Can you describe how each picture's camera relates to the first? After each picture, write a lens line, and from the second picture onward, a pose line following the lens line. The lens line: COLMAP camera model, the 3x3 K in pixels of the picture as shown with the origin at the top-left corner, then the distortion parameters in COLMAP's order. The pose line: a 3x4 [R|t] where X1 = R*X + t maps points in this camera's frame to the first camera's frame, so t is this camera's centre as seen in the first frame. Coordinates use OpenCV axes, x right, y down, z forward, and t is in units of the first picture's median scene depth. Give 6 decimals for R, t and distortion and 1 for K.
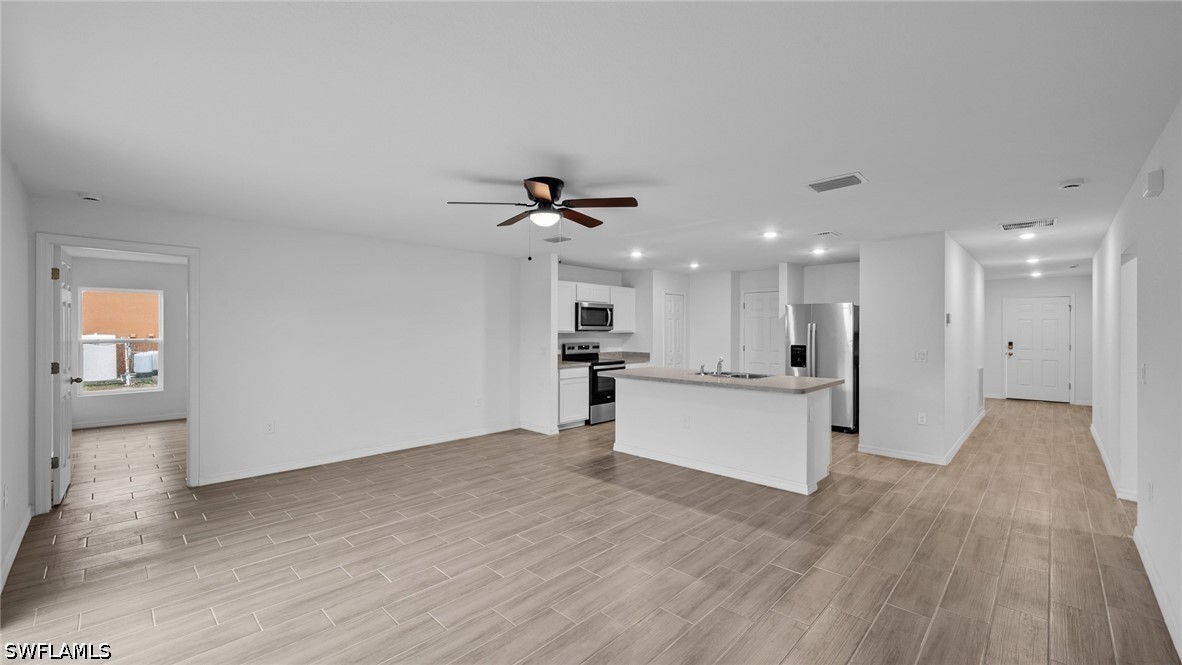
lens RADIAL K [[466.1, 0, 593.6], [0, 466.1, 333.1], [0, 0, 1]] dist [-0.003700, -0.000032]
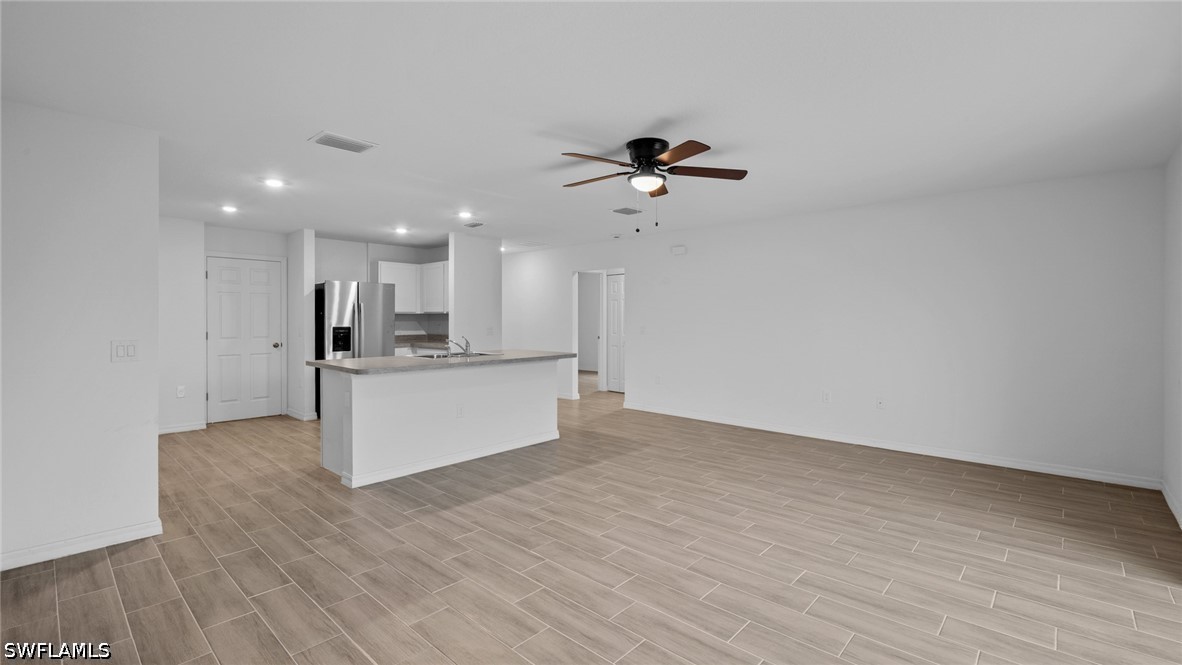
lens RADIAL K [[518.2, 0, 588.3], [0, 518.2, 324.8], [0, 0, 1]] dist [-0.001678, -0.000688]
pose [[-0.013321, -0.014360, 0.999808, -0.688692], [0.008151, 0.999862, 0.014469, 0.015528], [-0.999878, 0.008342, -0.013202, 0.686765]]
